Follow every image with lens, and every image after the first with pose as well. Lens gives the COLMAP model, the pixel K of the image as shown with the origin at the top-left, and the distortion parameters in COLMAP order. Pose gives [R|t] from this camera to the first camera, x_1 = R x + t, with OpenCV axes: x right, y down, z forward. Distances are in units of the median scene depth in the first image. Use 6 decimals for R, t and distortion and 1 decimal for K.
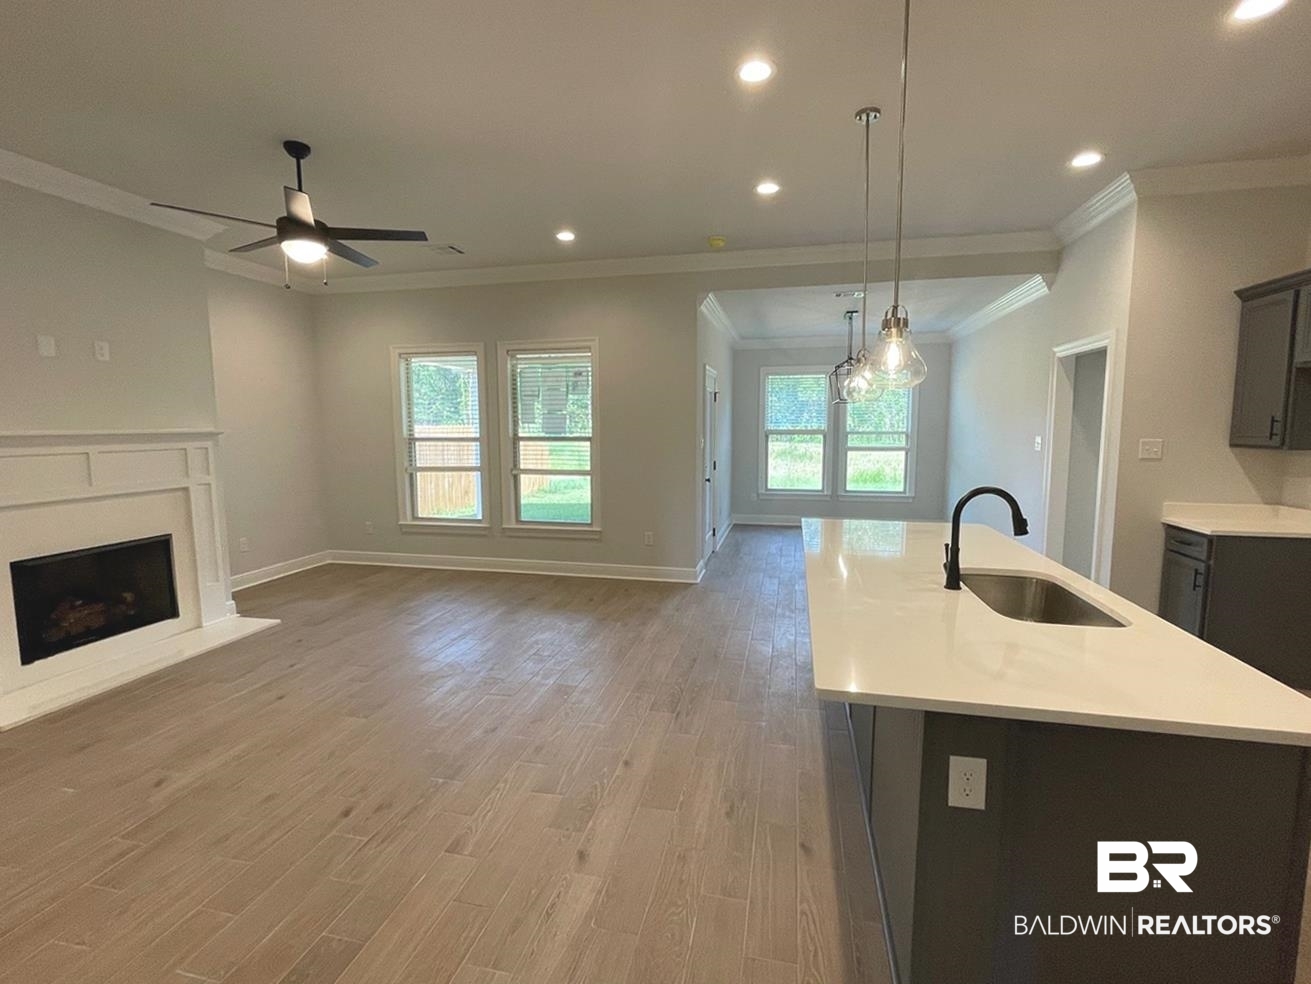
lens RADIAL K [[639.2, 0, 650.6], [0, 639.2, 494.0], [0, 0, 1]] dist [-0.000217, -0.000183]
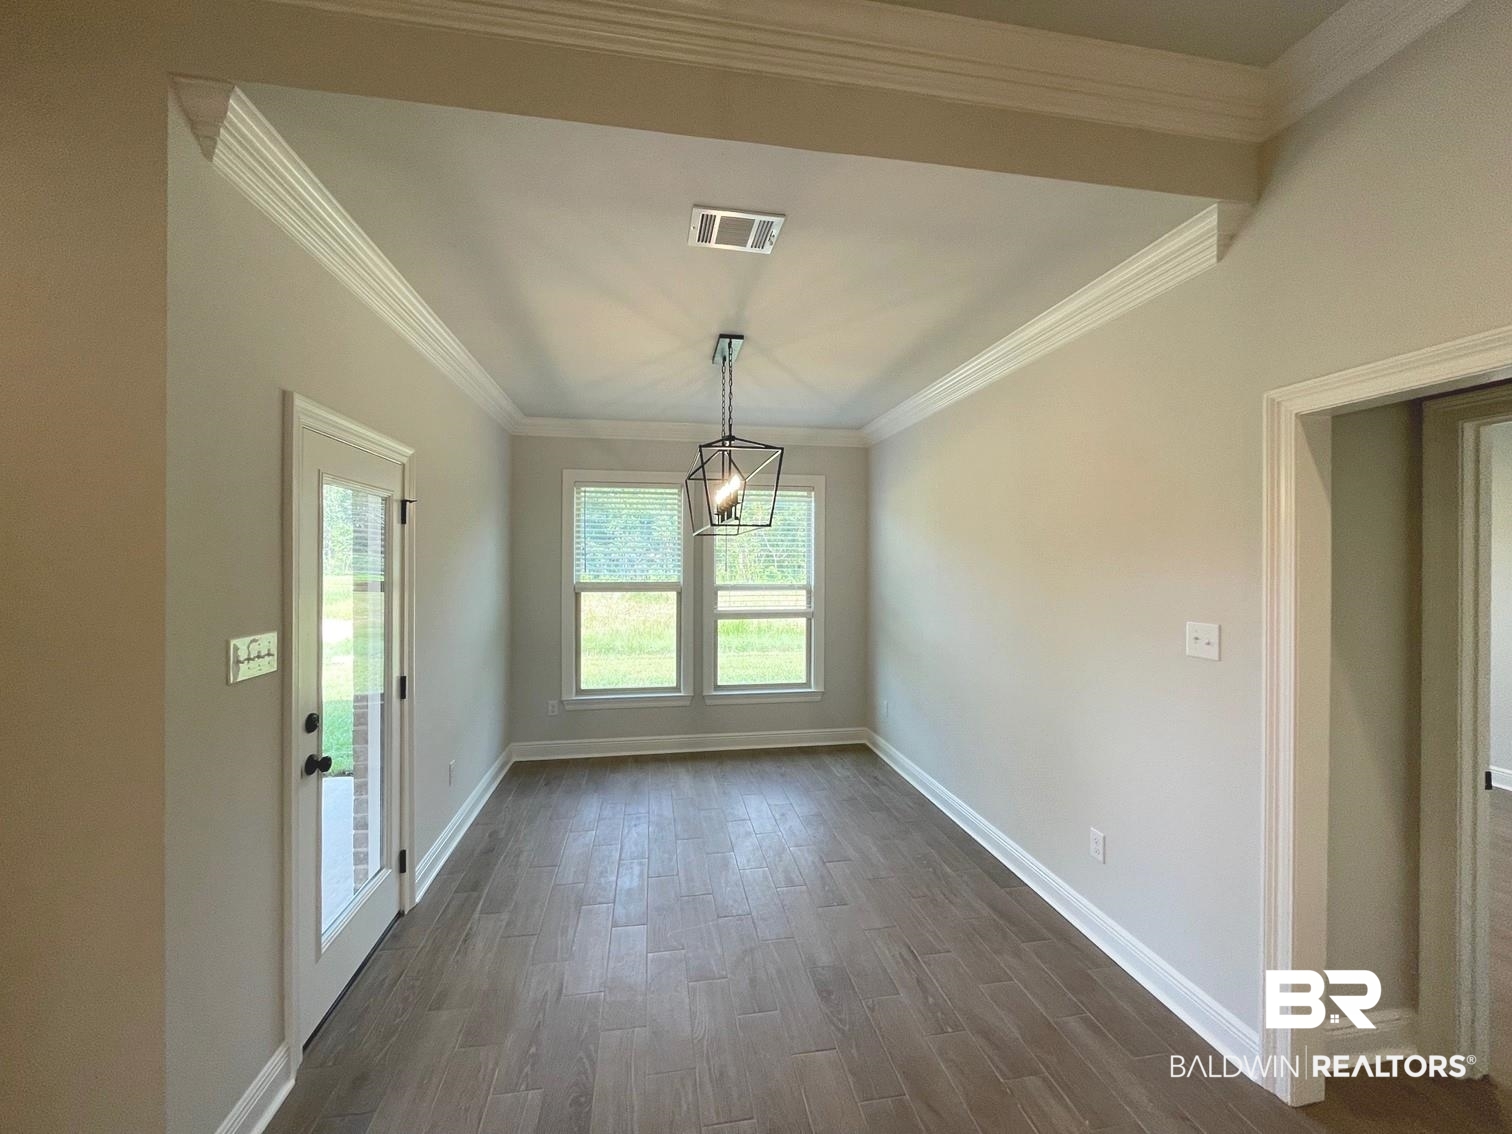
lens RADIAL K [[606.3, 0, 750.7], [0, 606.3, 563.9], [0, 0, 1]] dist [-0.001509, -0.000304]
pose [[0.928410, 0.005051, 0.371522, 0.131354], [0.033723, 0.994635, -0.097795, -0.062803], [-0.370023, 0.103322, 0.923259, 0.477769]]
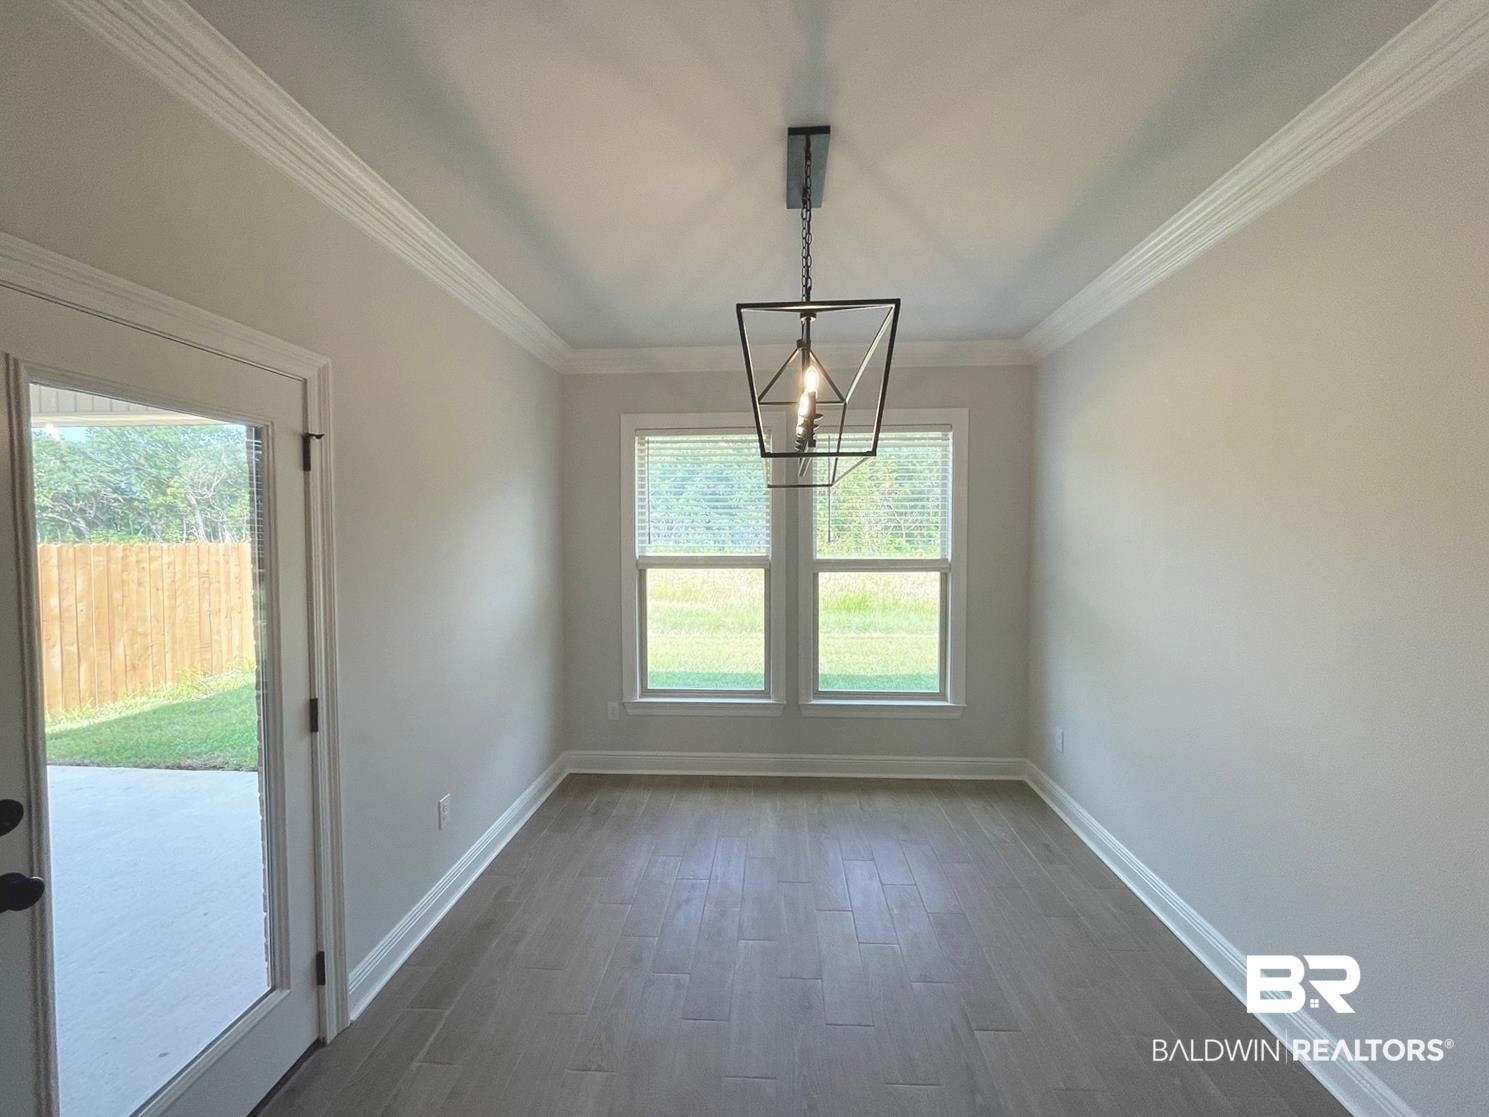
lens RADIAL K [[597.1, 0, 745.3], [0, 597.1, 557.7], [0, 0, 1]] dist [-0.001509, -0.000304]
pose [[0.987196, -0.006672, 0.159372, 0.194429], [0.017636, 0.997565, -0.067478, -0.073545], [-0.158533, 0.069425, 0.984910, 0.604408]]
